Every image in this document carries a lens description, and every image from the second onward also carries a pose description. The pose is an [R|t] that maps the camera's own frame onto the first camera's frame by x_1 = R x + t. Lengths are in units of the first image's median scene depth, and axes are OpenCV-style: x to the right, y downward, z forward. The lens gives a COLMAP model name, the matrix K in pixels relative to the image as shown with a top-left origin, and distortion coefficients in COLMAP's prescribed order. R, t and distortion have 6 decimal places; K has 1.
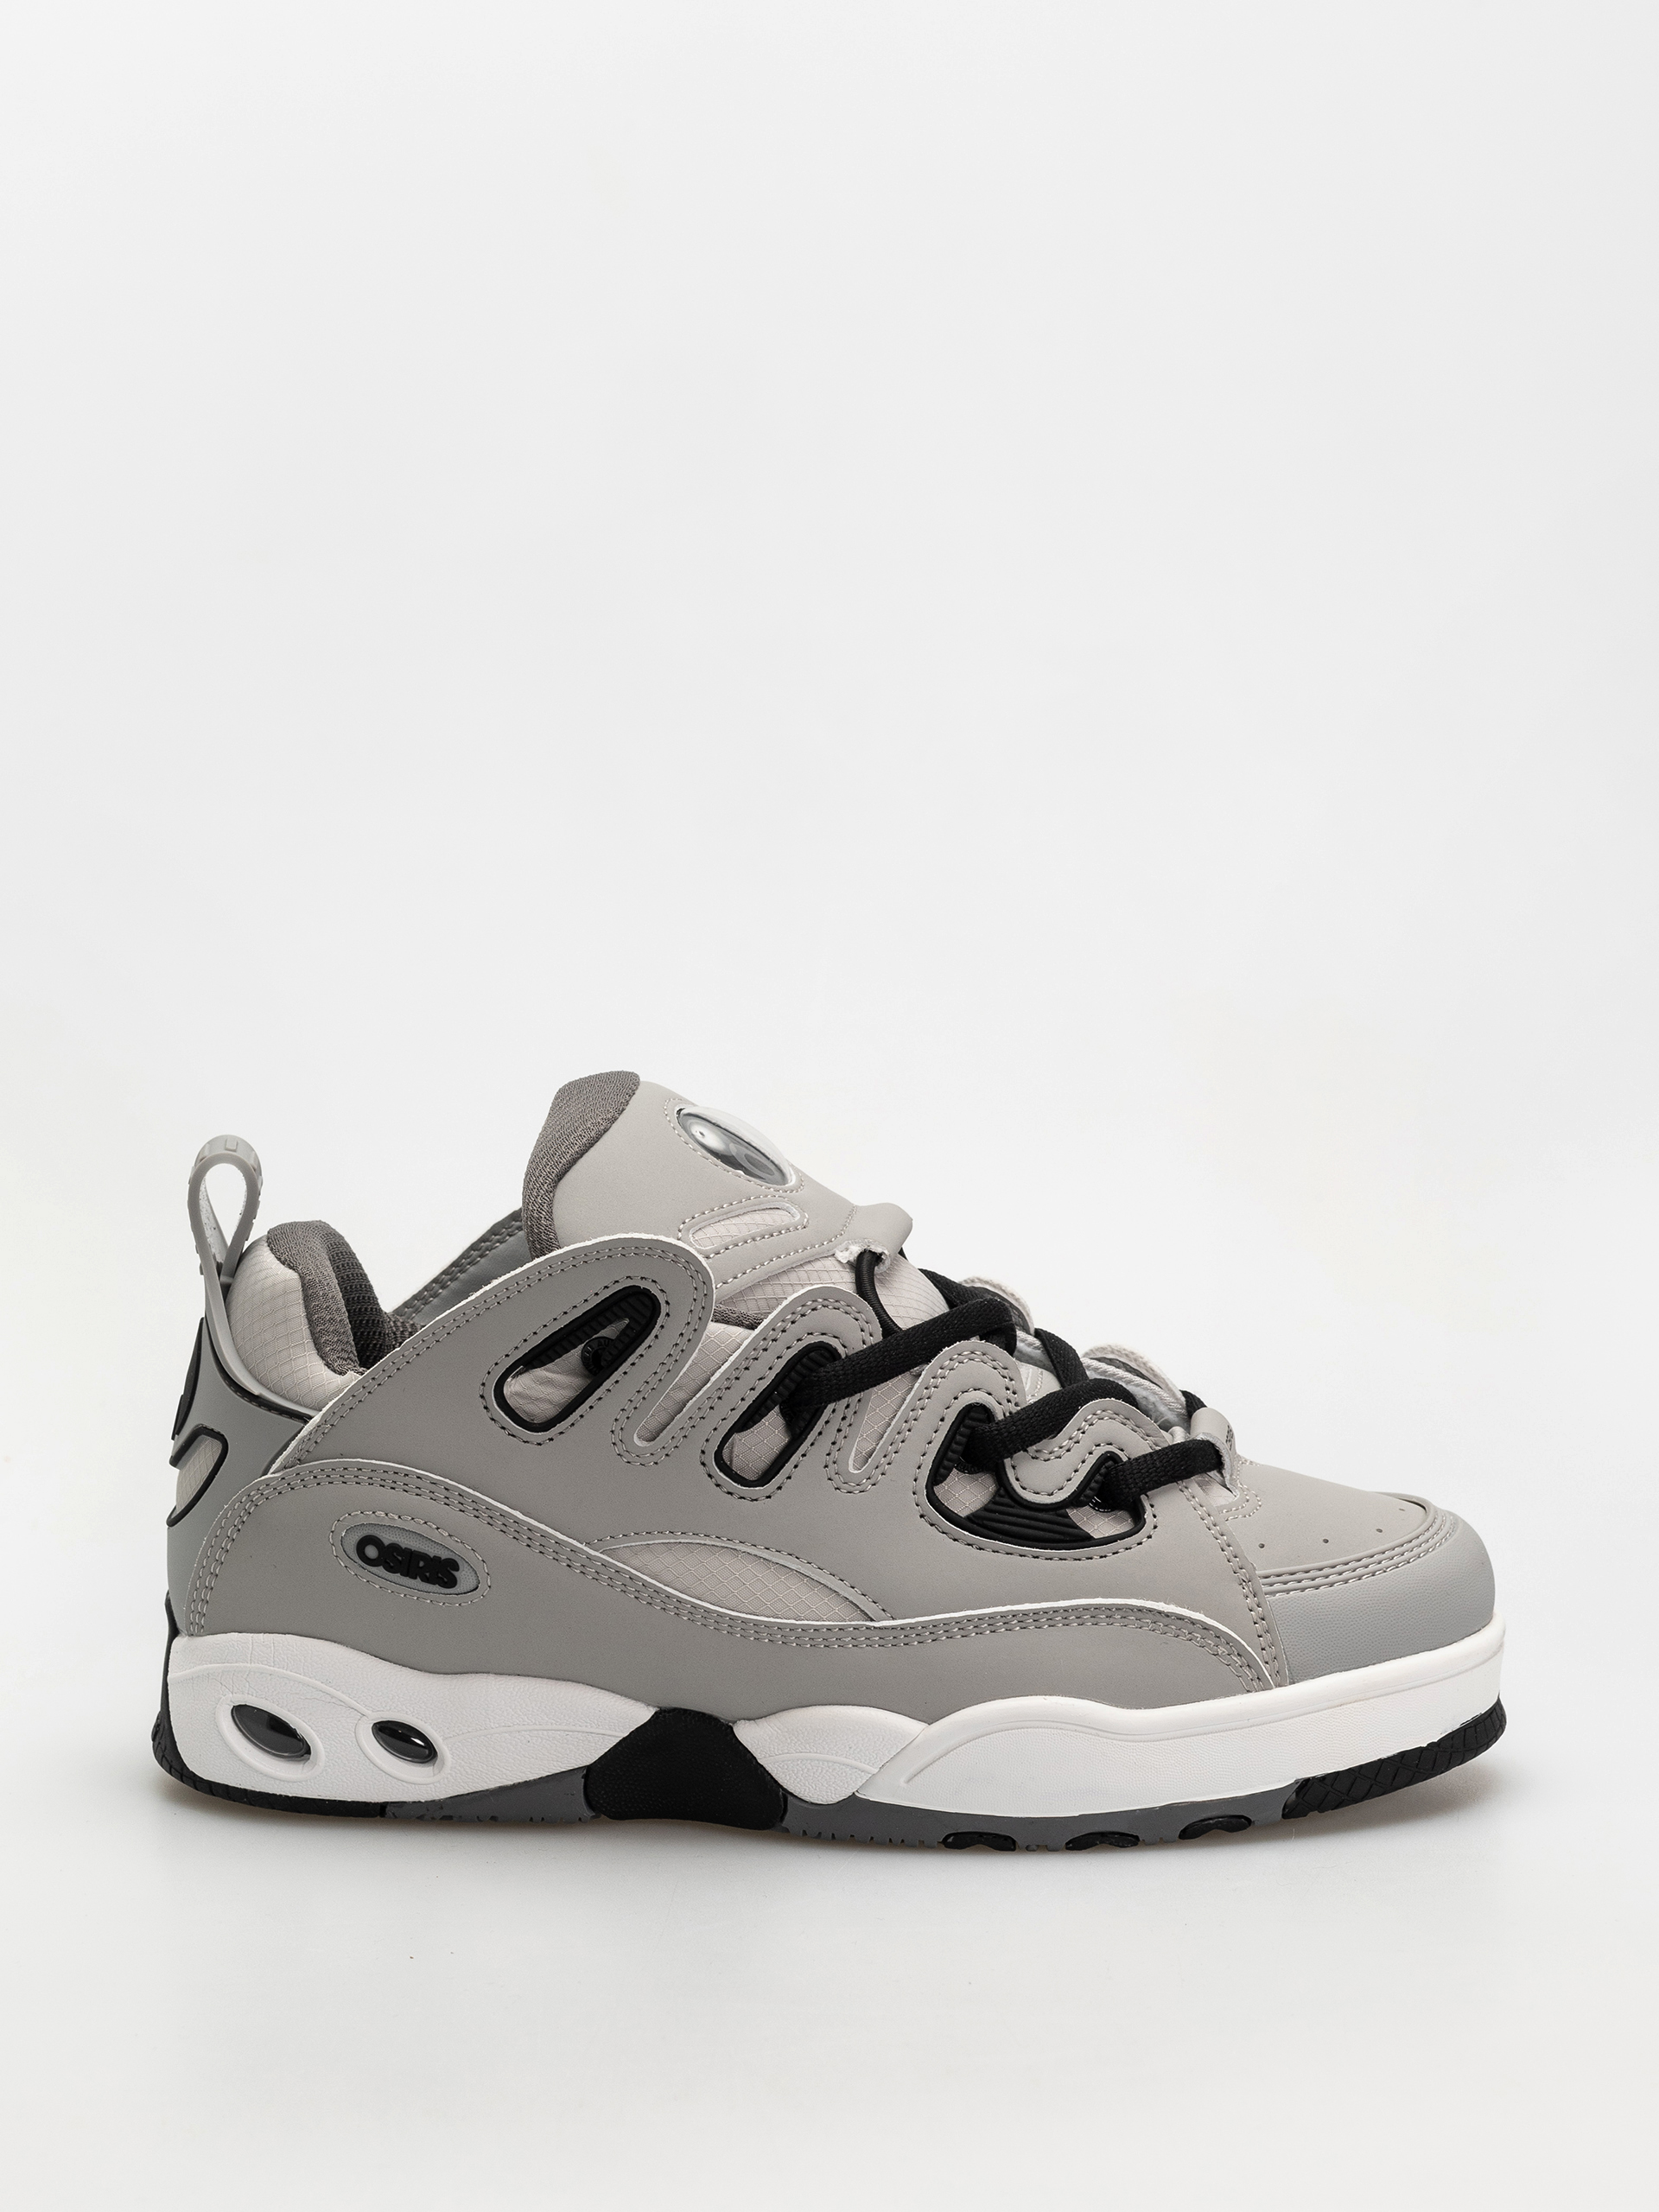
lens RADIAL K [[6699.5, 0, 818.4], [0, 6699.5, 1102.2], [0, 0, 1]] dist [0.180971, 0.000000]
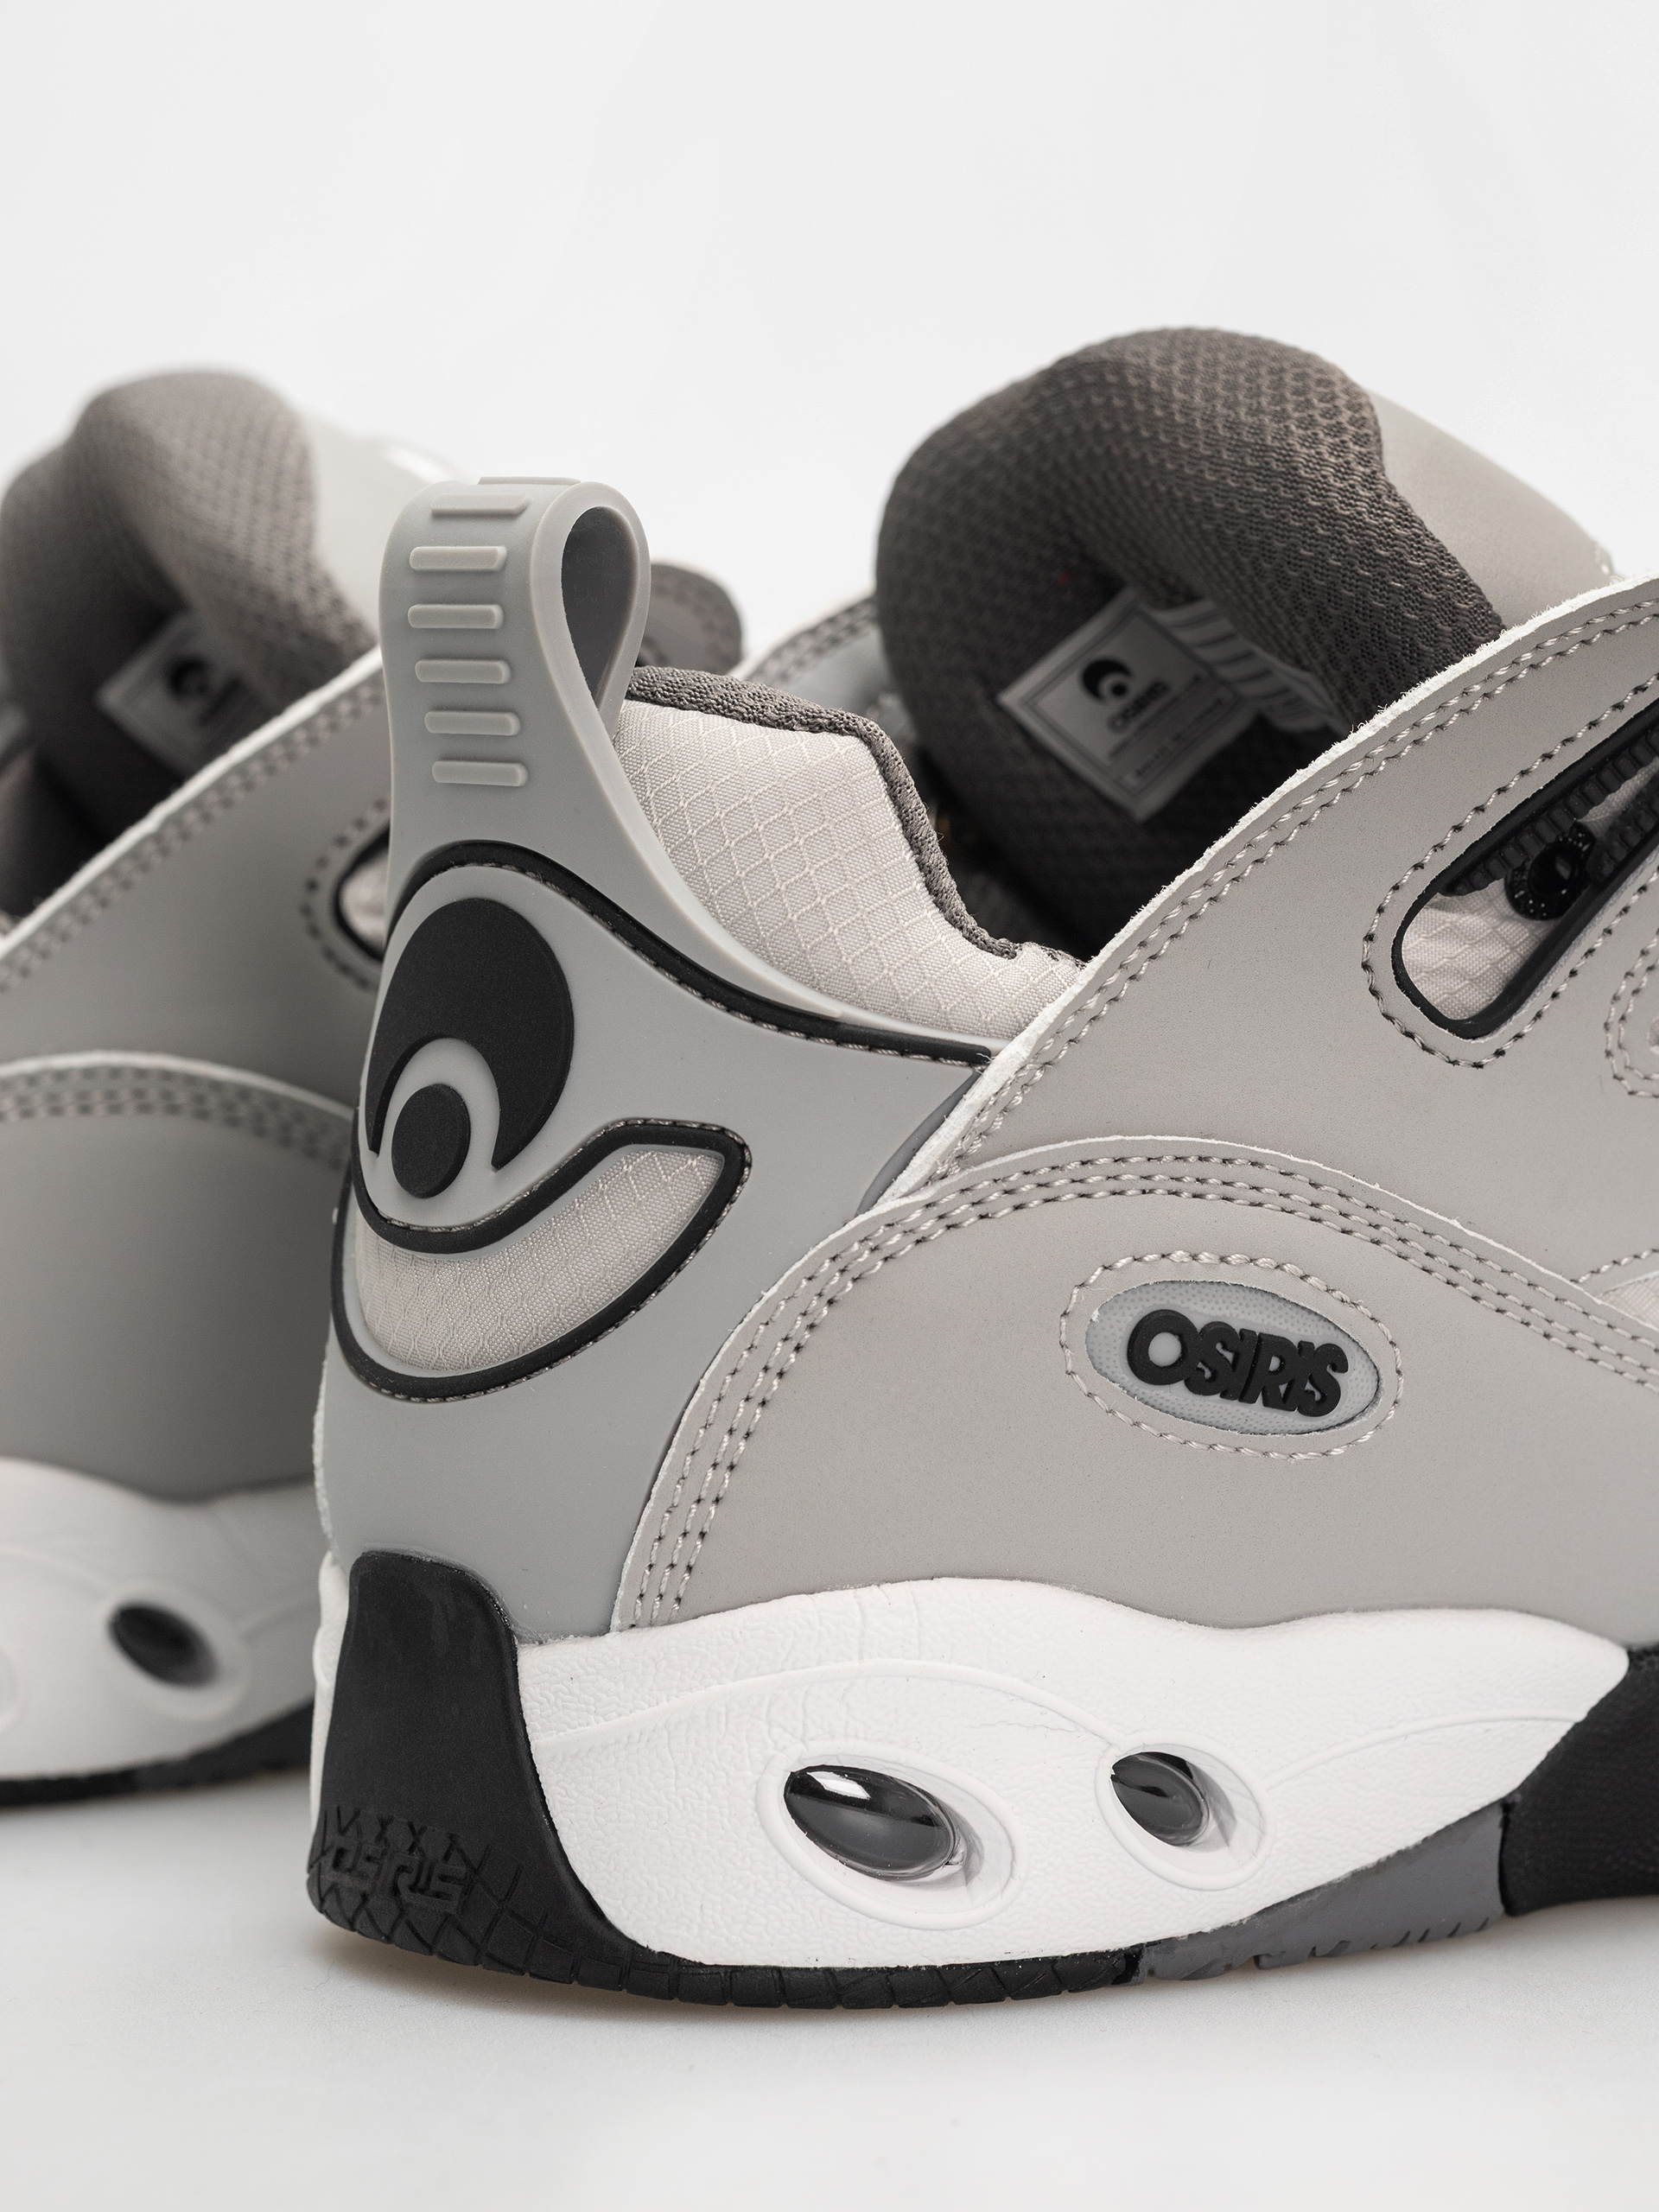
lens RADIAL K [[6699.5, 0, 831.9], [0, 6699.5, 1094.3], [0, 0, 1]] dist [0.180971, 0.000000]
pose [[0.789619, -0.061666, 0.610490, -0.343623], [0.103982, 0.993995, -0.034089, 0.063218], [-0.604722, 0.090398, 0.791290, 0.672732]]
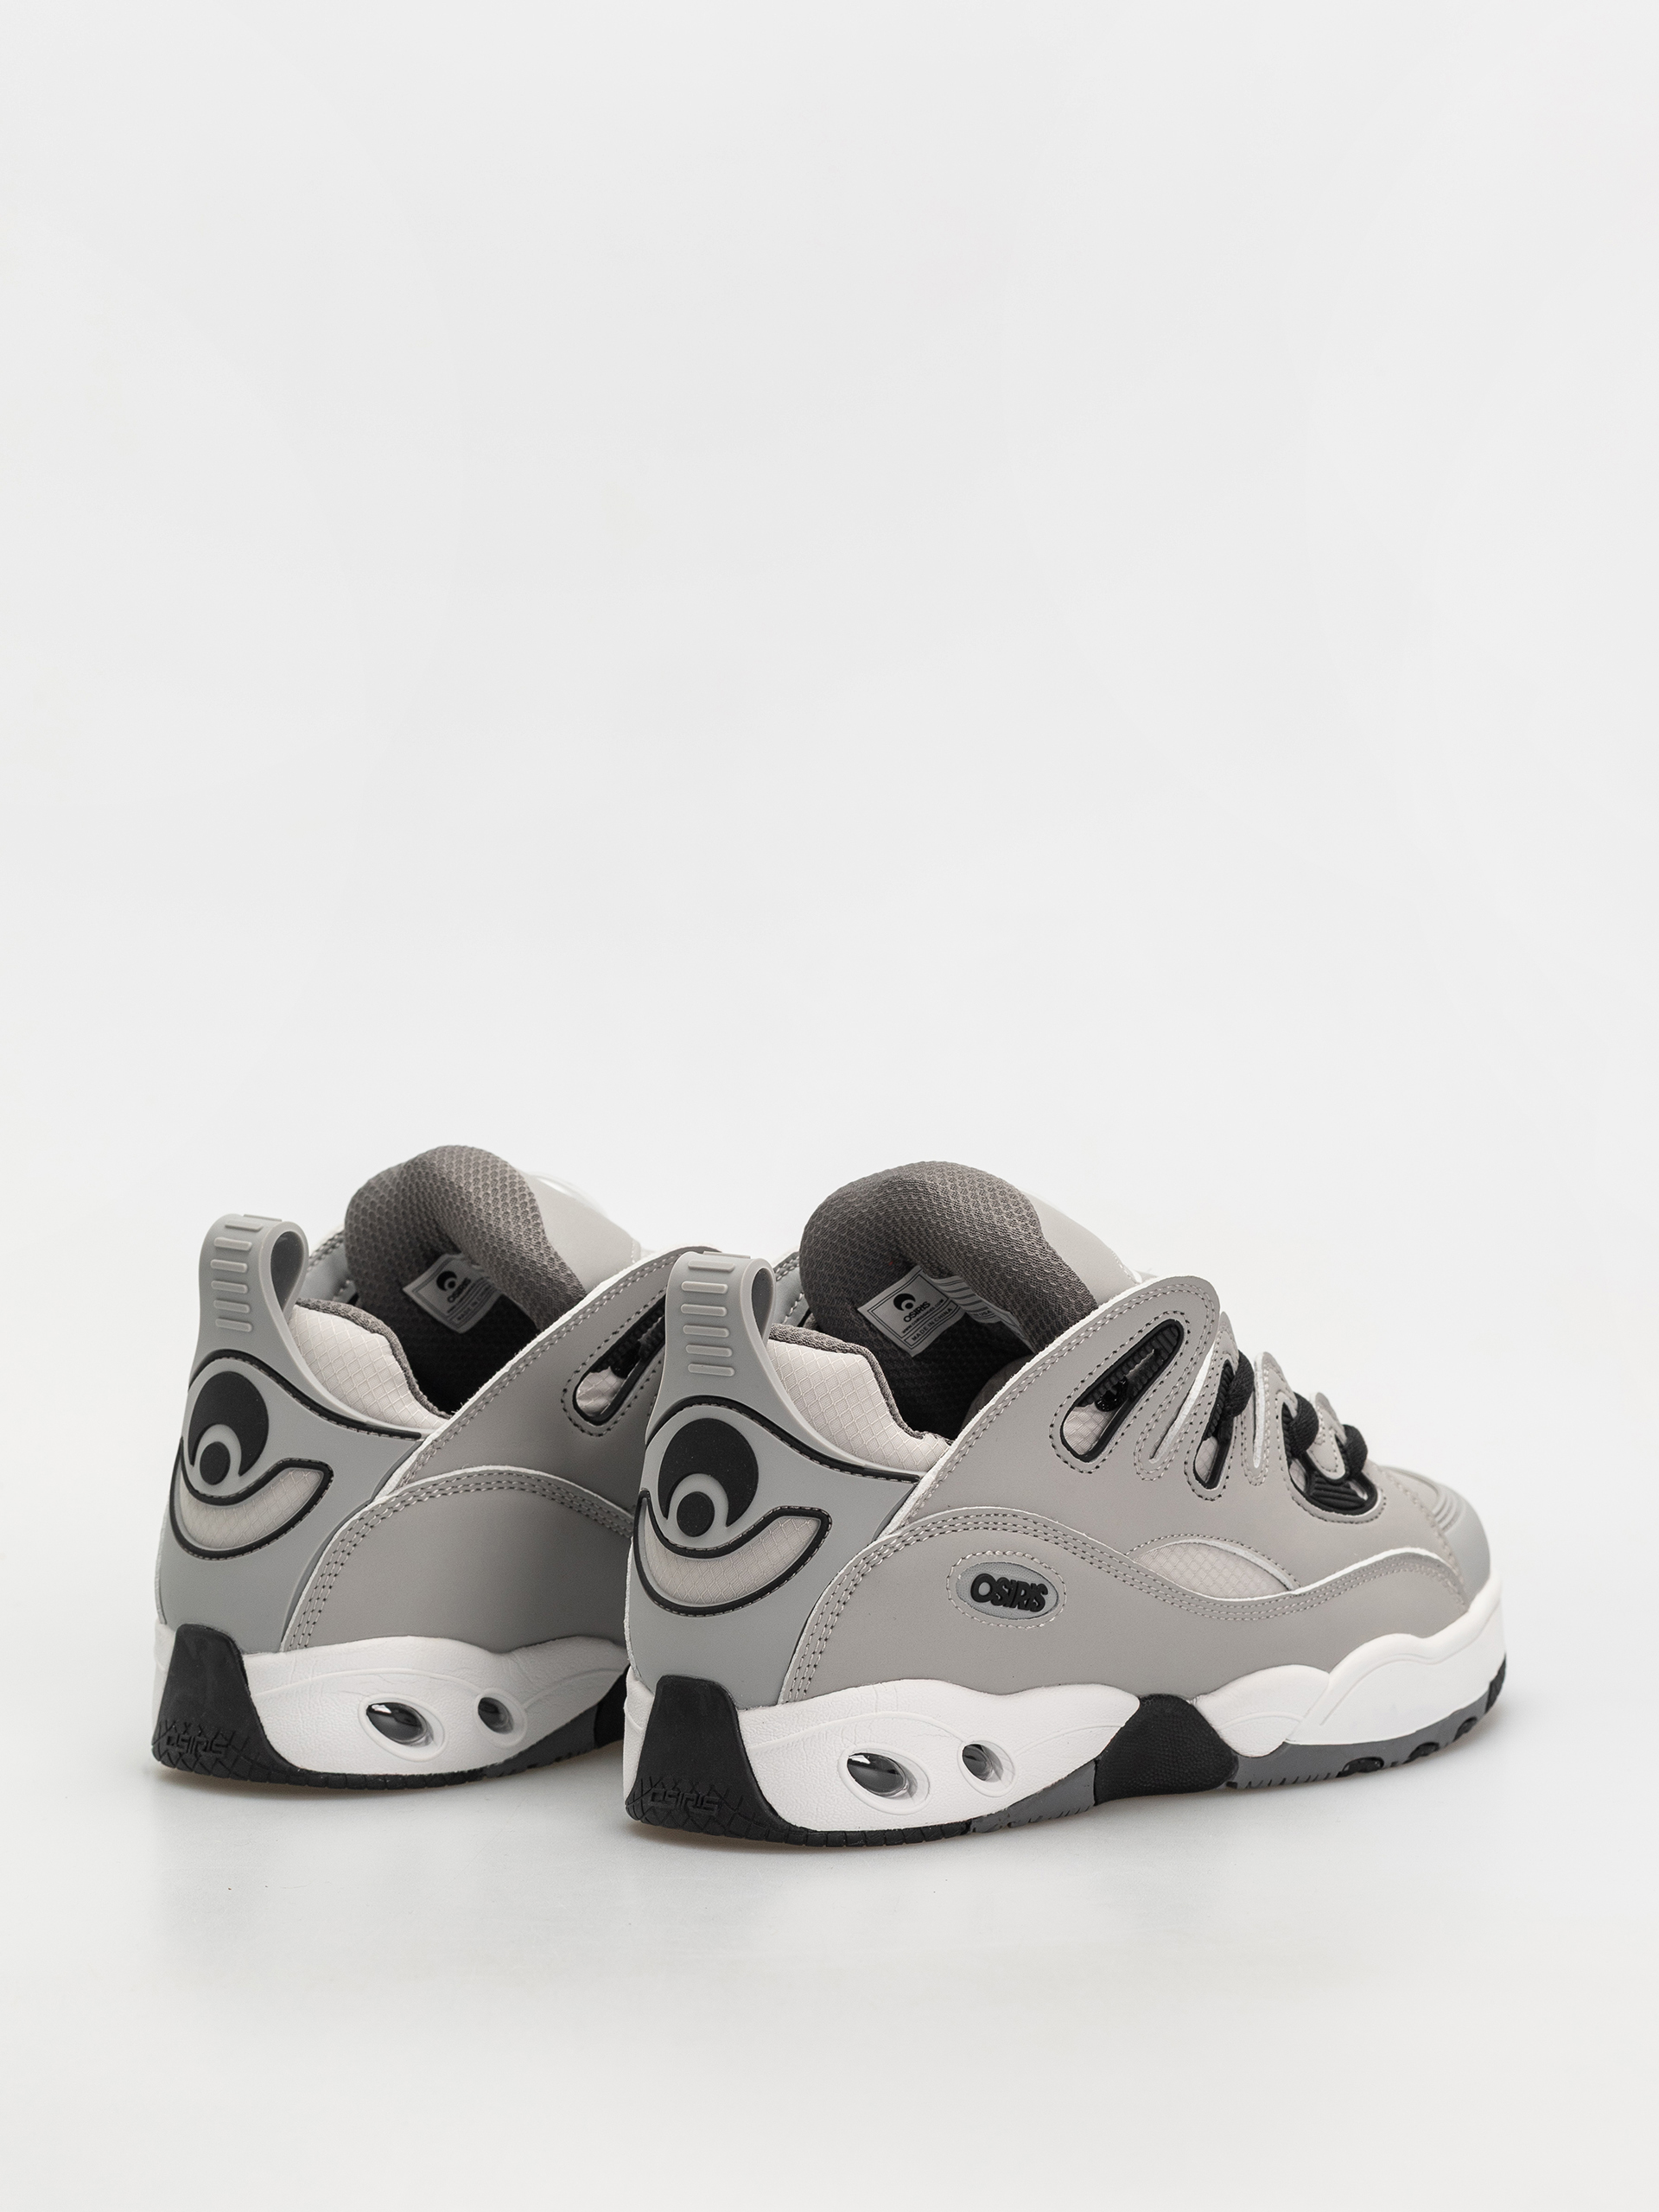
lens RADIAL K [[6699.5, 0, 828.4], [0, 6699.5, 1113.8], [0, 0, 1]] dist [0.180971, 0.000000]
pose [[0.662182, -0.072440, 0.745833, -0.908562], [0.124473, 0.992122, -0.014151, 0.001292], [-0.738932, 0.102207, 0.665983, 0.269400]]
